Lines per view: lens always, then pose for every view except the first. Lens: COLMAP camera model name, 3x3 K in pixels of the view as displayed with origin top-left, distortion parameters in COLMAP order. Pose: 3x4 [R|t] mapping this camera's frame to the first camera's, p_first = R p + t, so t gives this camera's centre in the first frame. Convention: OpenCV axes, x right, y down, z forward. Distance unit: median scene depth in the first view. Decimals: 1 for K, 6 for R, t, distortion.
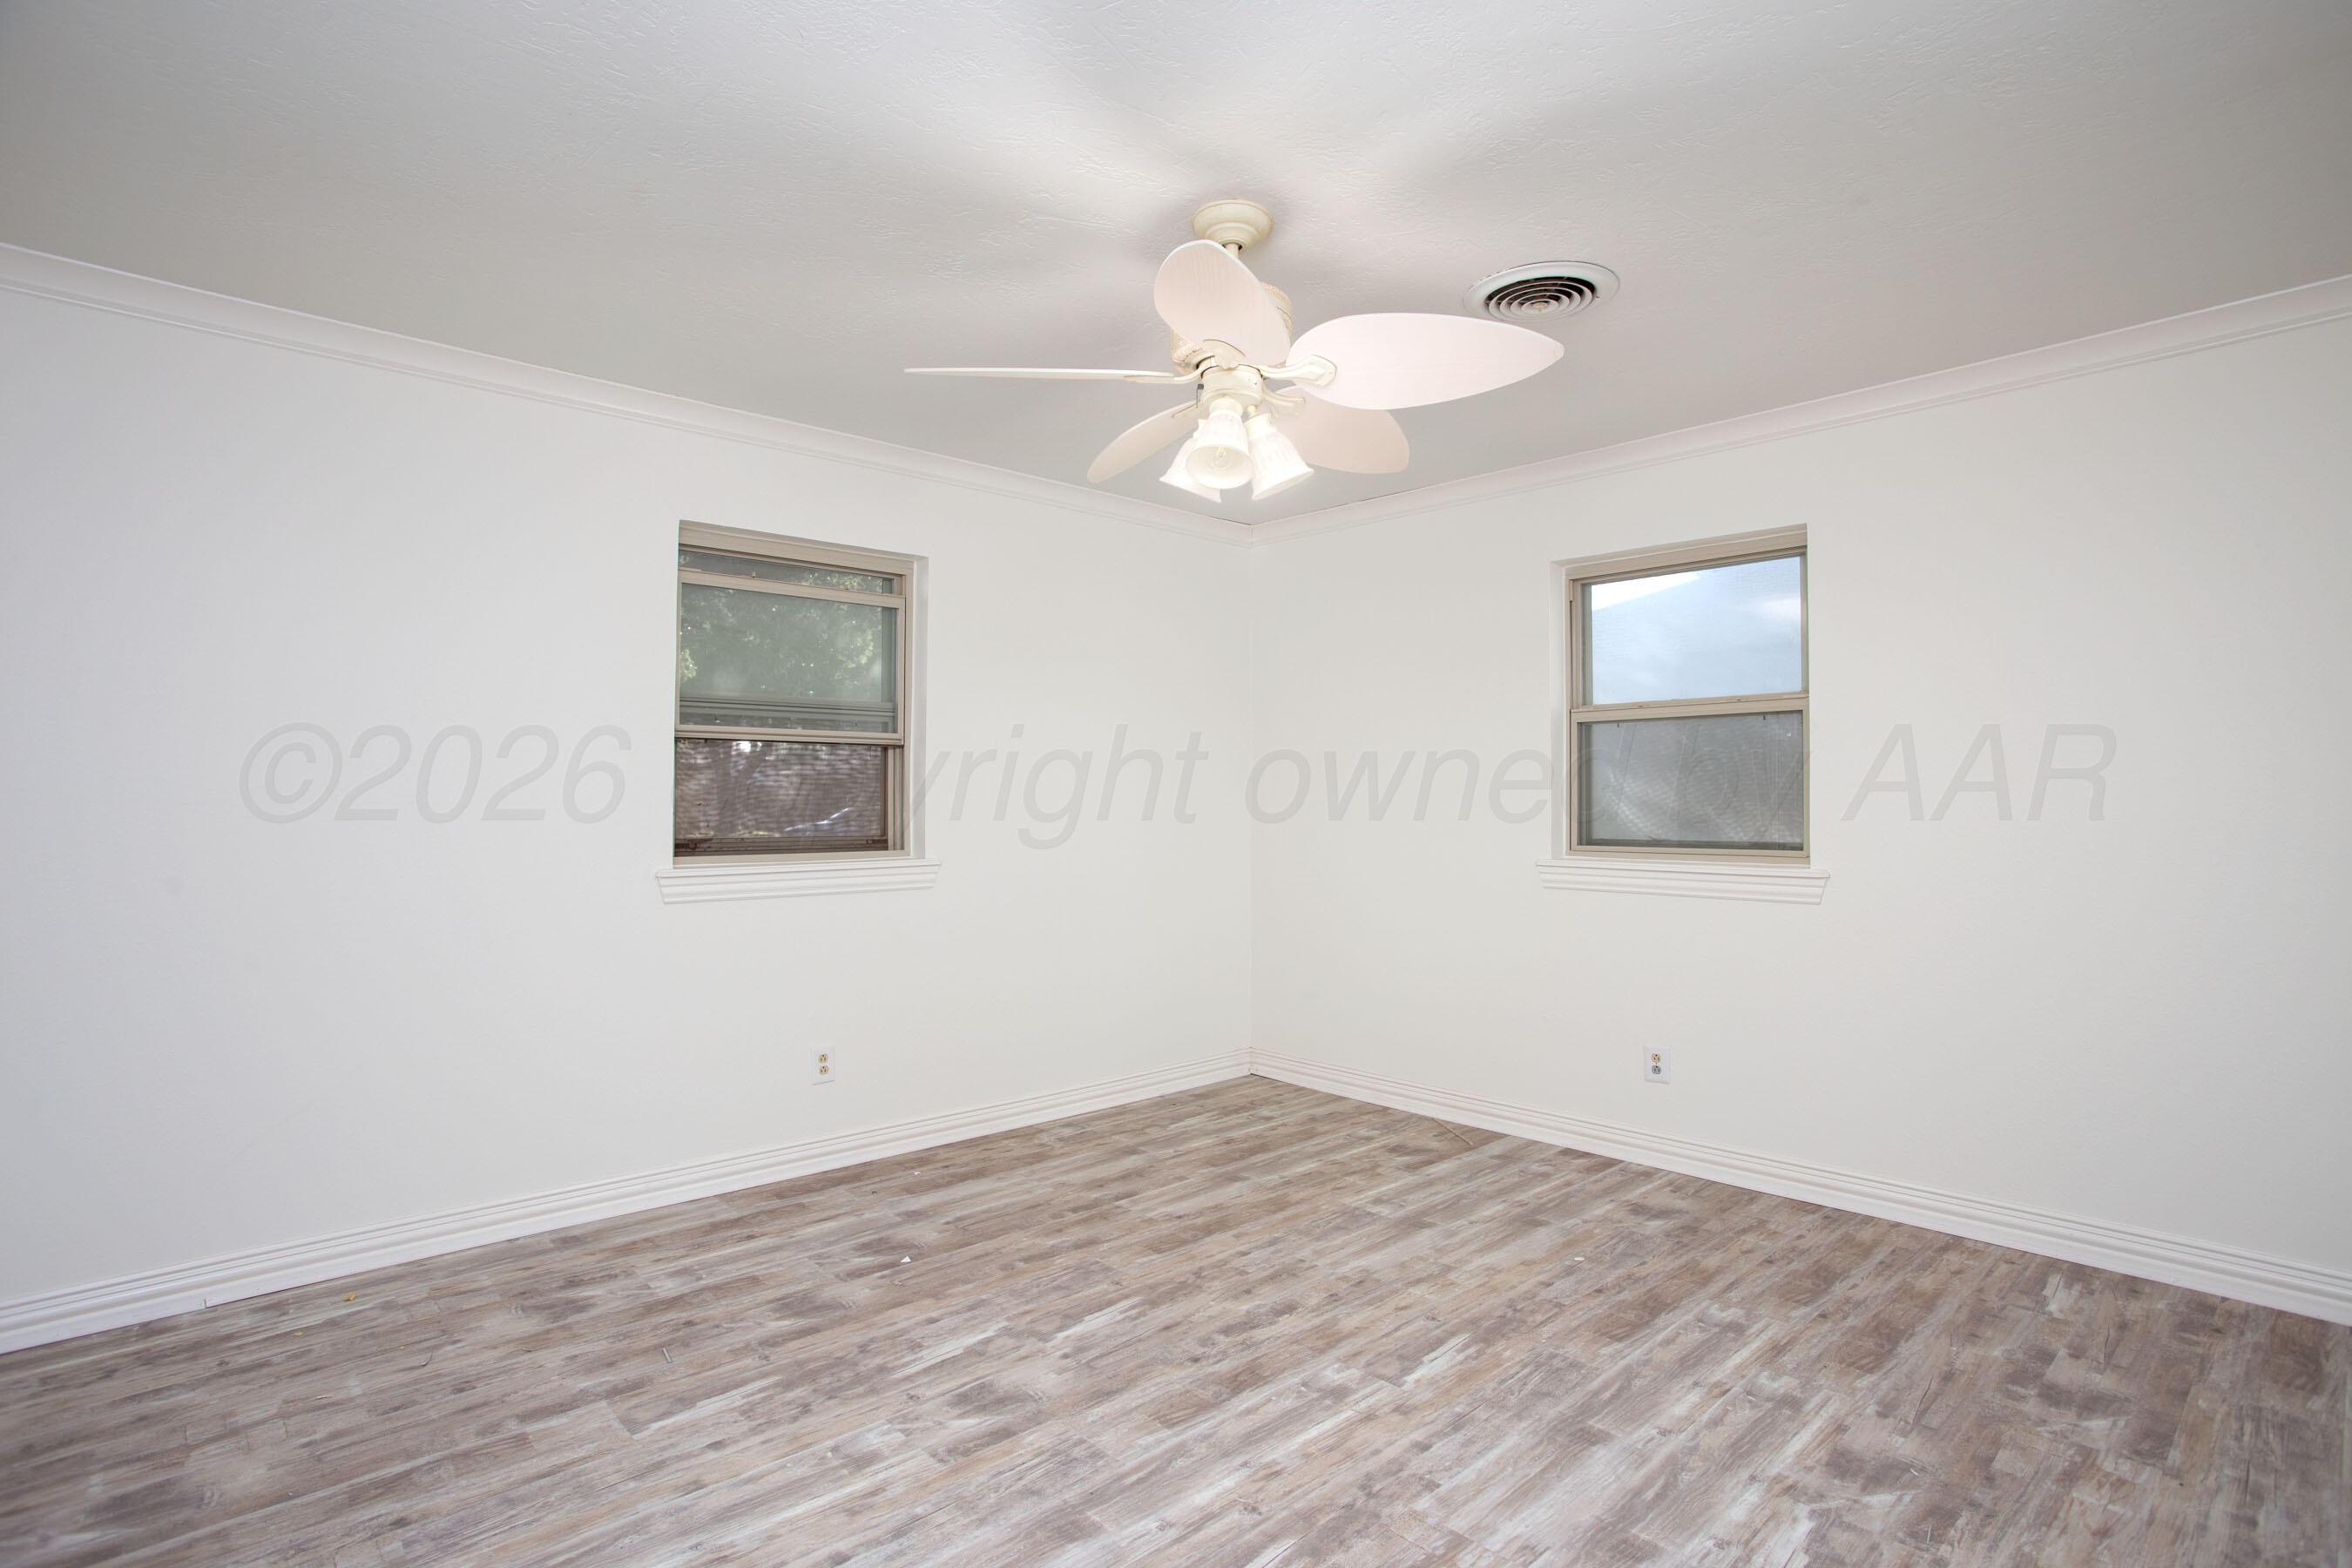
lens RADIAL K [[1167.6, 0, 1176.0], [0, 1167.6, 784.0], [0, 0, 1]] dist [-0.074955, 0.025075]
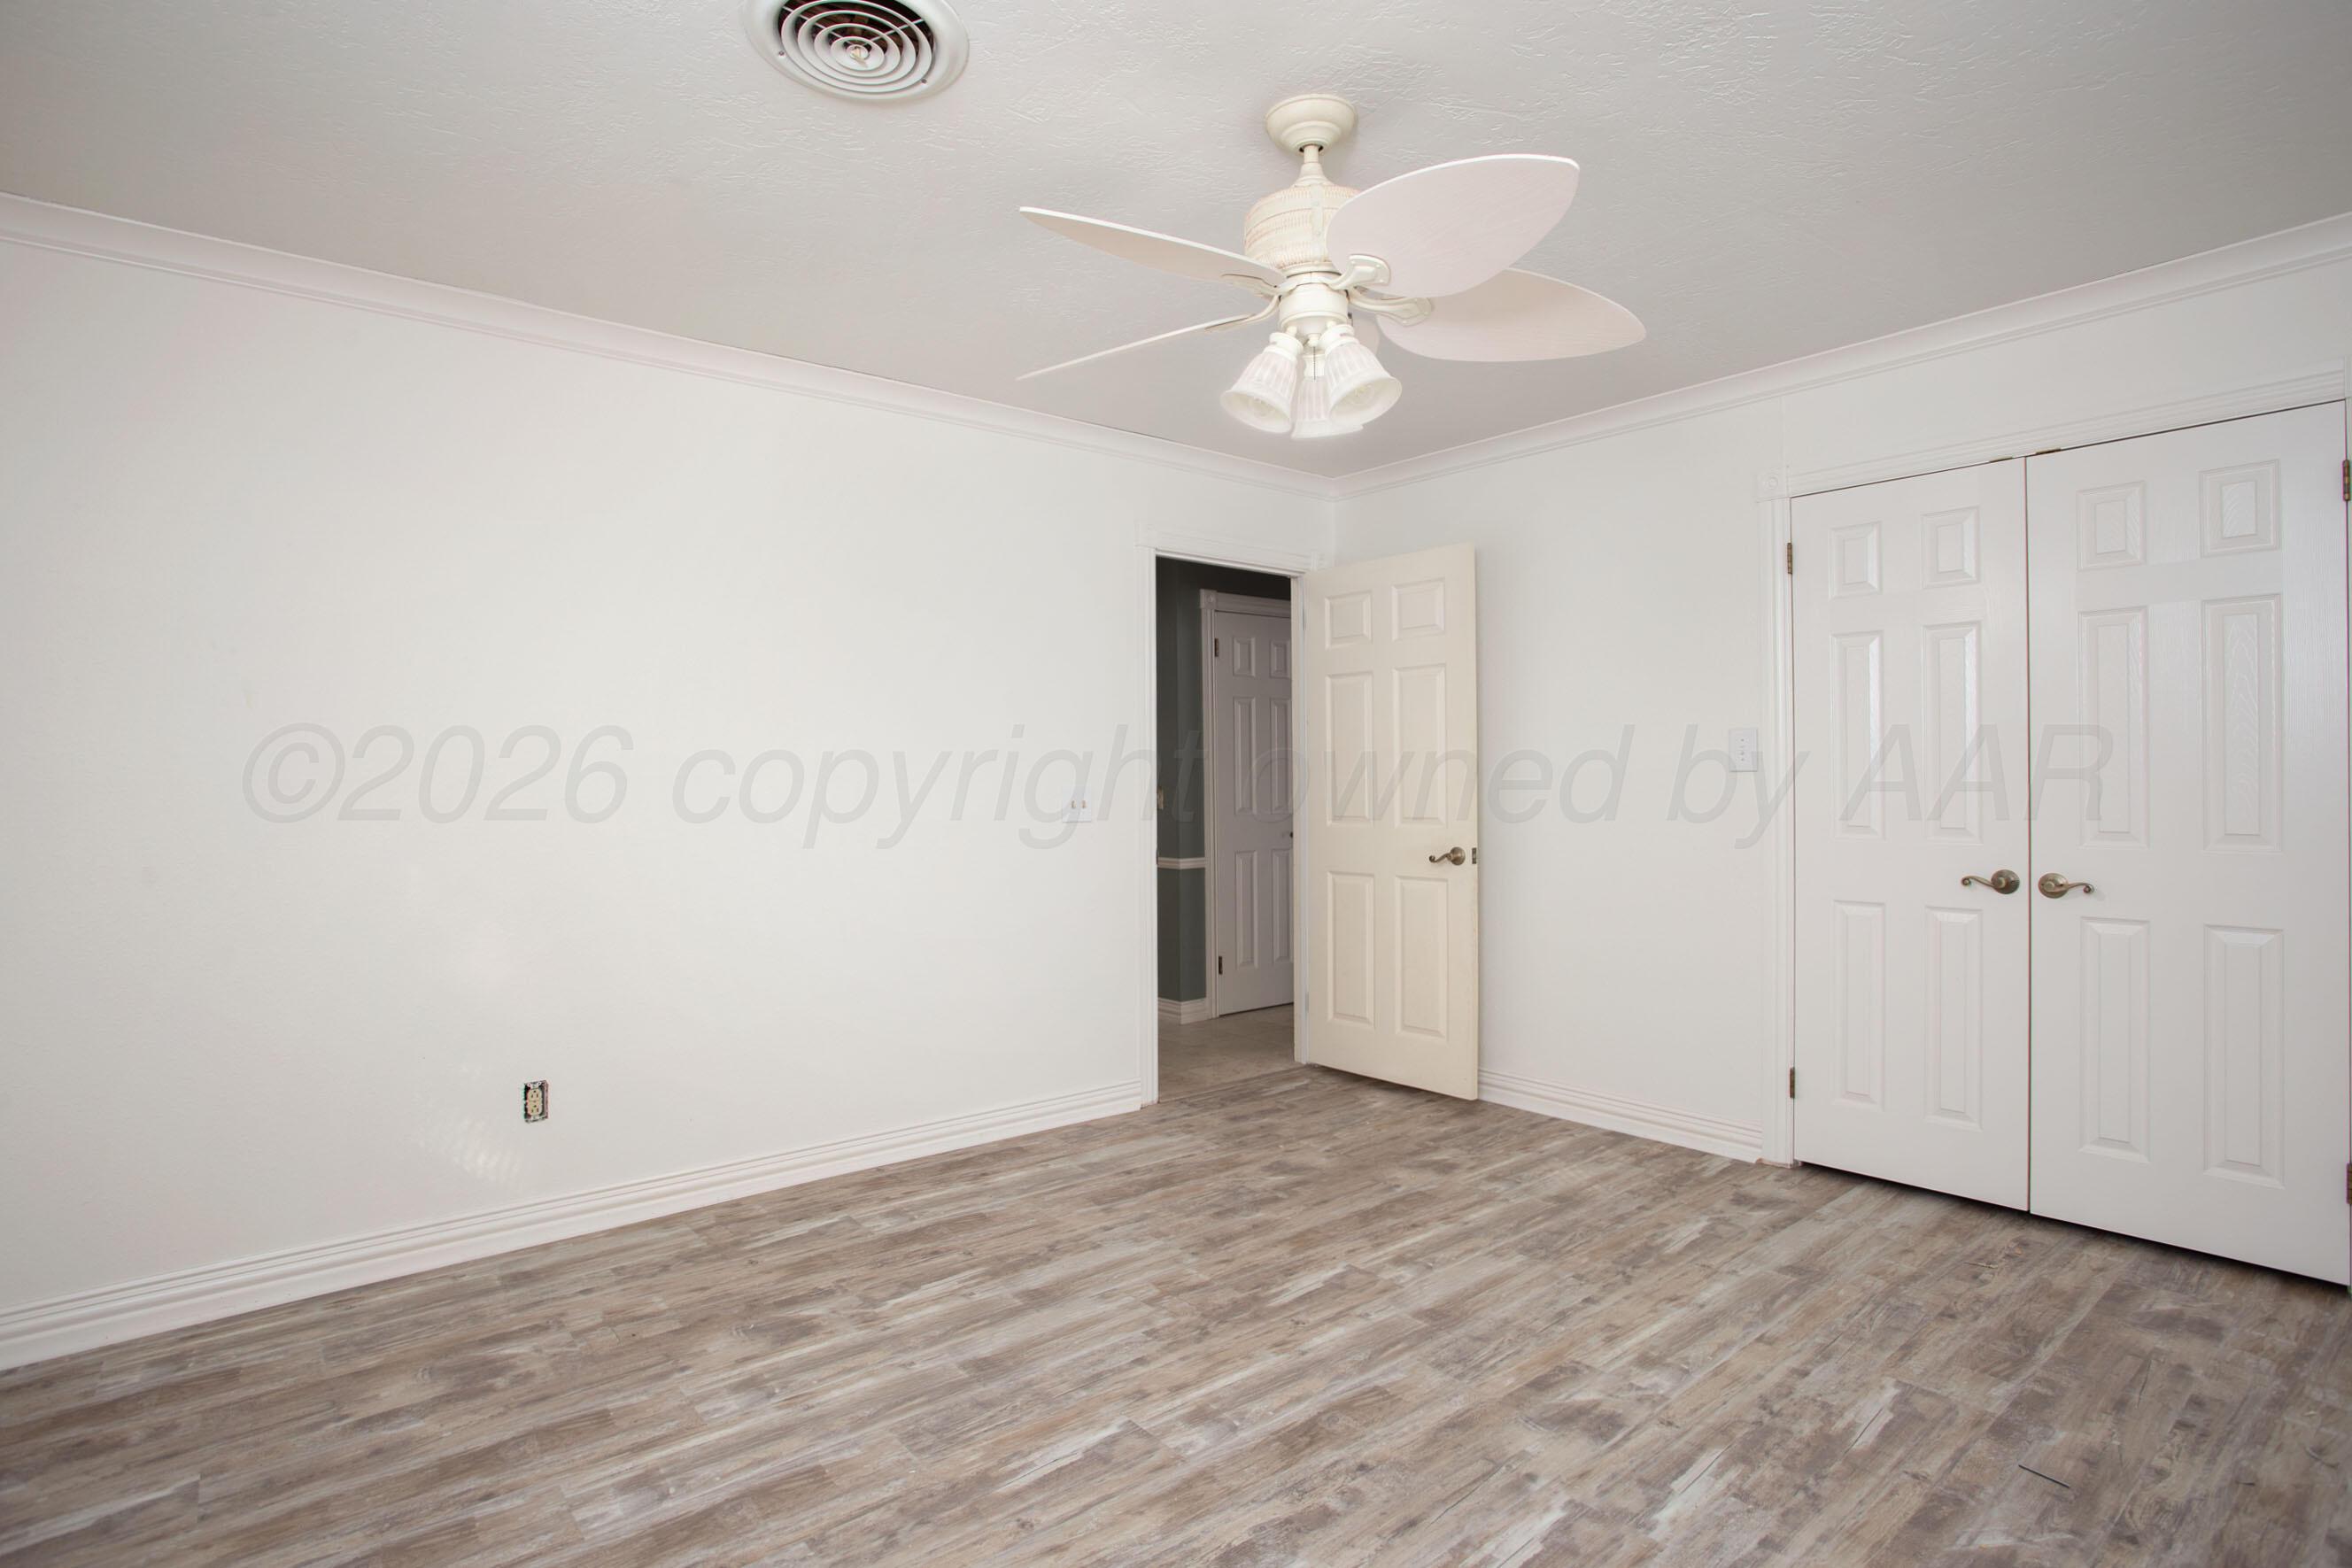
lens RADIAL K [[1167.5, 0, 1176.0], [0, 1167.5, 784.0], [0, 0, 1]] dist [-0.074955, 0.025075]
pose [[-0.998189, 0.011242, 0.059096, 0.104850], [0.010690, 0.999896, -0.009658, 0.035072], [-0.059198, -0.009008, -0.998206, 1.995706]]
